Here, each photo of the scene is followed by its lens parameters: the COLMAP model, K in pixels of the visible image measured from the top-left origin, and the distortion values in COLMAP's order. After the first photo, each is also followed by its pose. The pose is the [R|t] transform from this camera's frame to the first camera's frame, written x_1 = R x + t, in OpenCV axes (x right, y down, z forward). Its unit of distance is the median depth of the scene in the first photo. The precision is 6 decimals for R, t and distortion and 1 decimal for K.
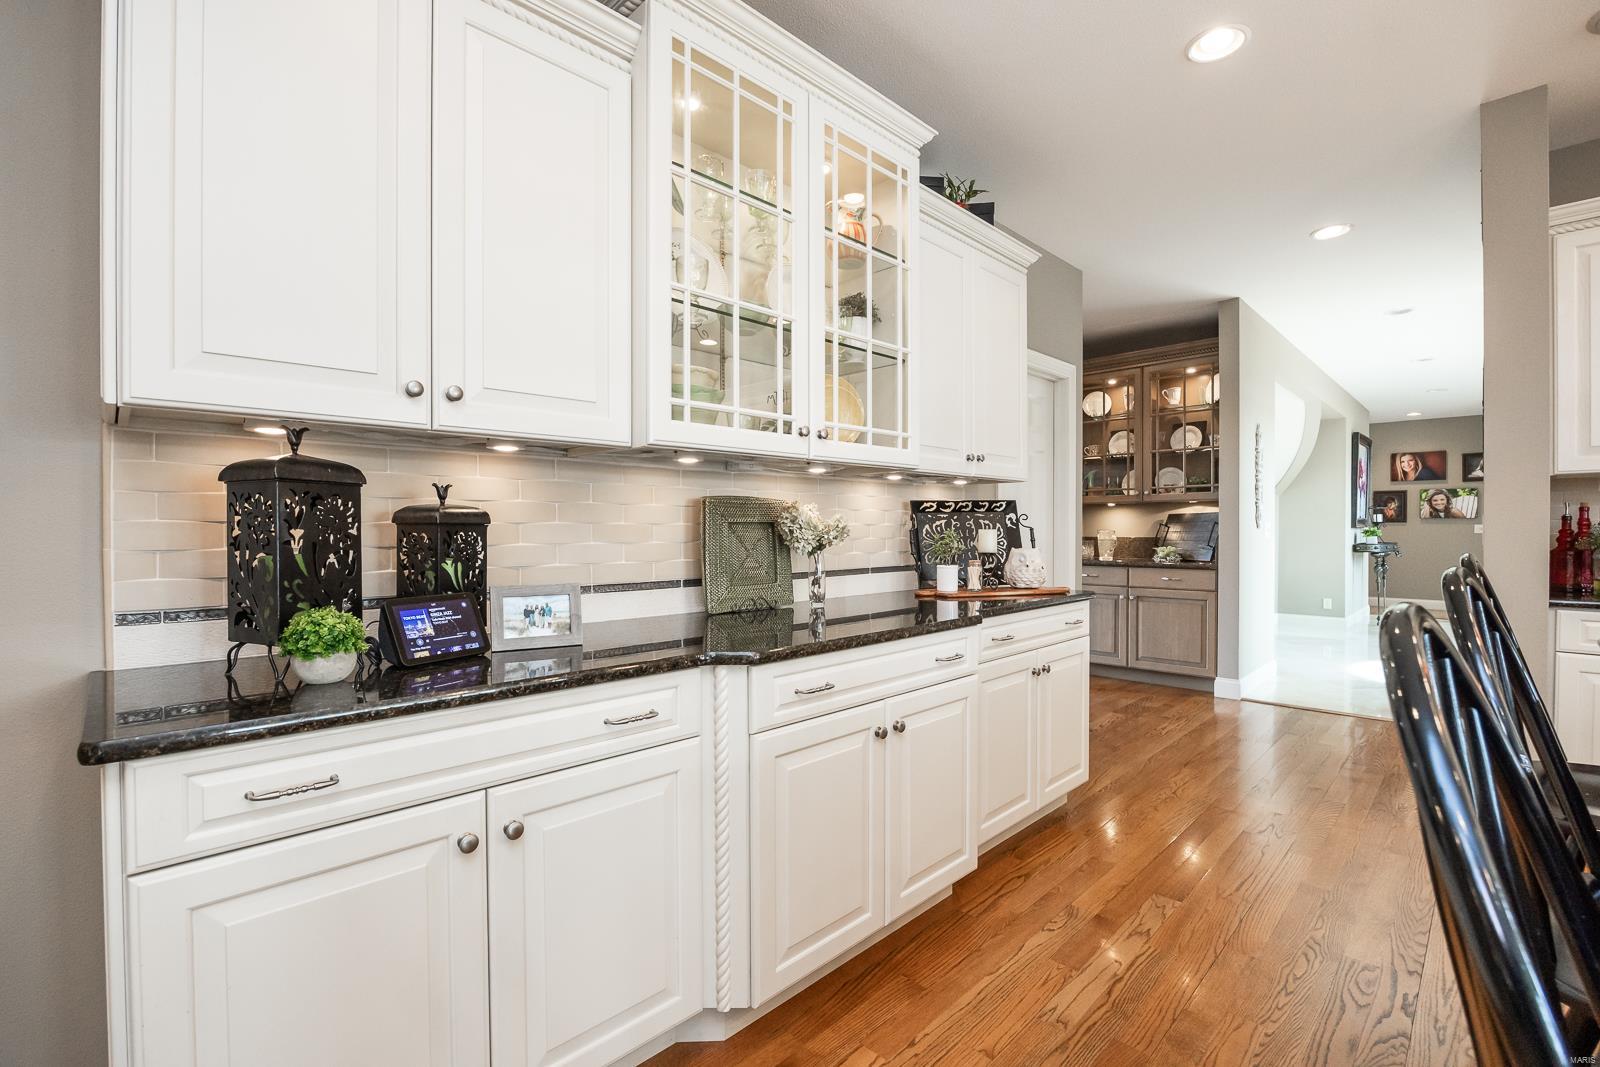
lens RADIAL K [[685.4, 0, 794.8], [0, 685.4, 533.9], [0, 0, 1]] dist [-0.017545, -0.000322]
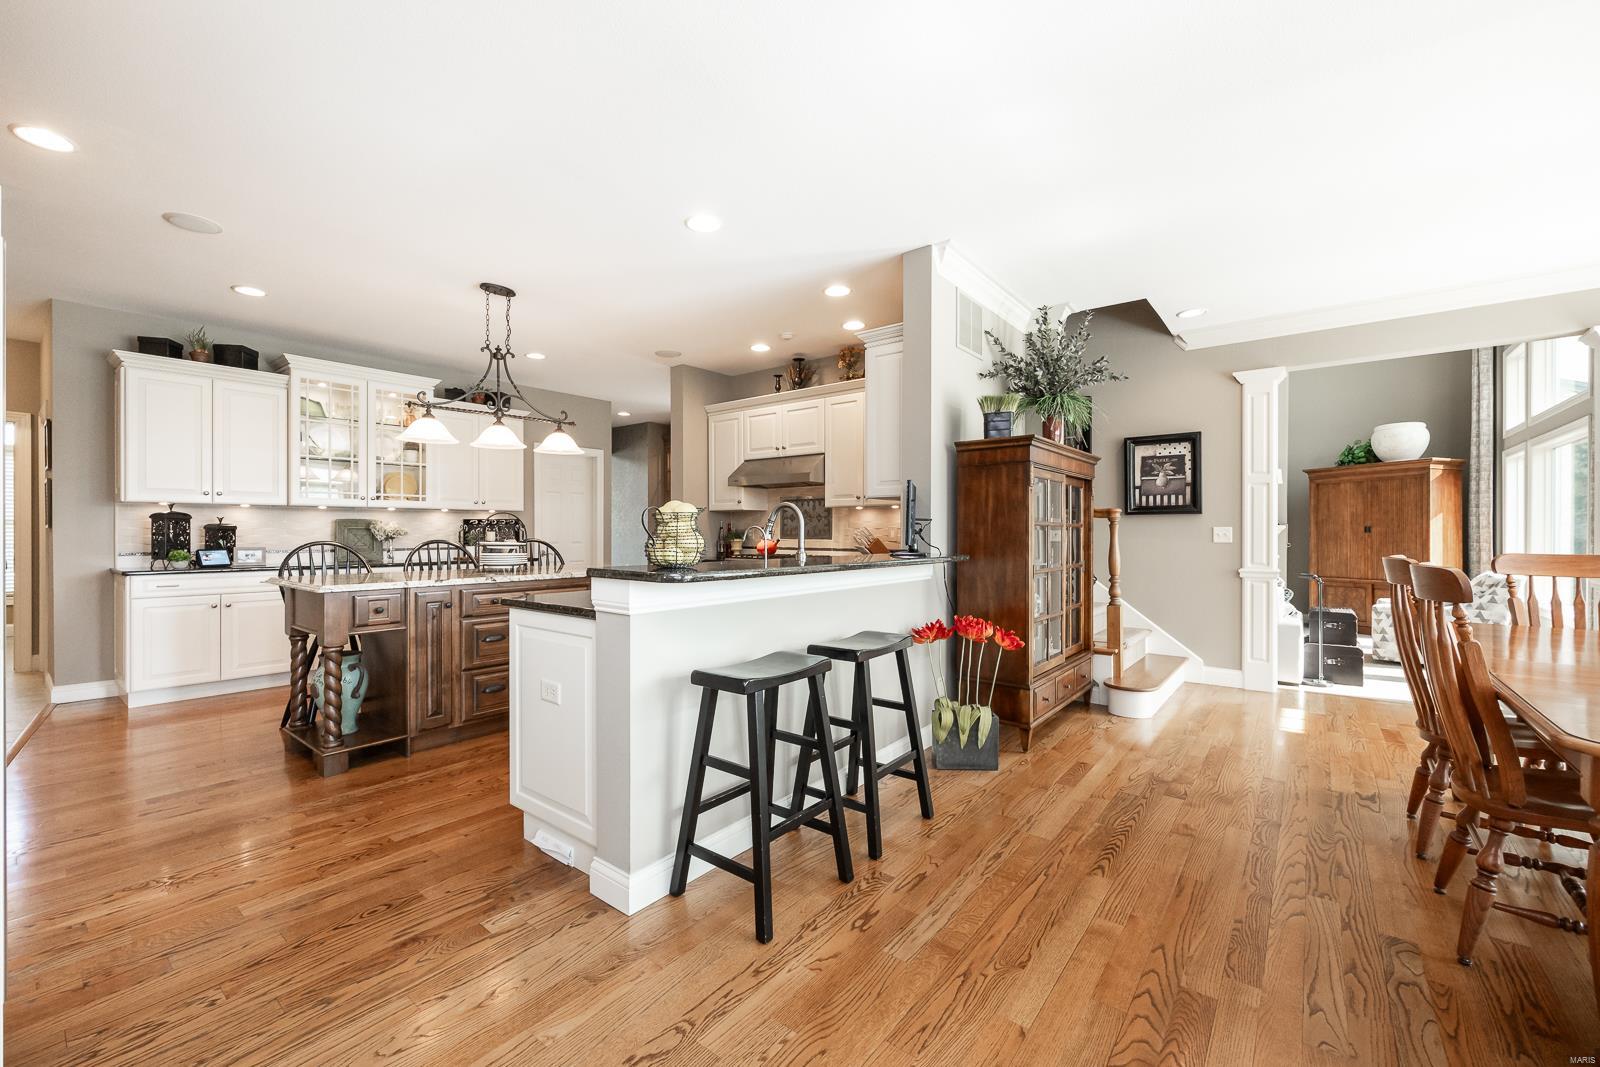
lens RADIAL K [[648.0, 0, 776.2], [0, 648.0, 531.8], [0, 0, 1]] dist [-0.004502, 0.000510]
pose [[0.995615, 0.001937, 0.093521, 1.706988], [-0.000993, 0.999948, -0.010136, 0.024777], [-0.093536, 0.009999, 0.995566, -2.165369]]
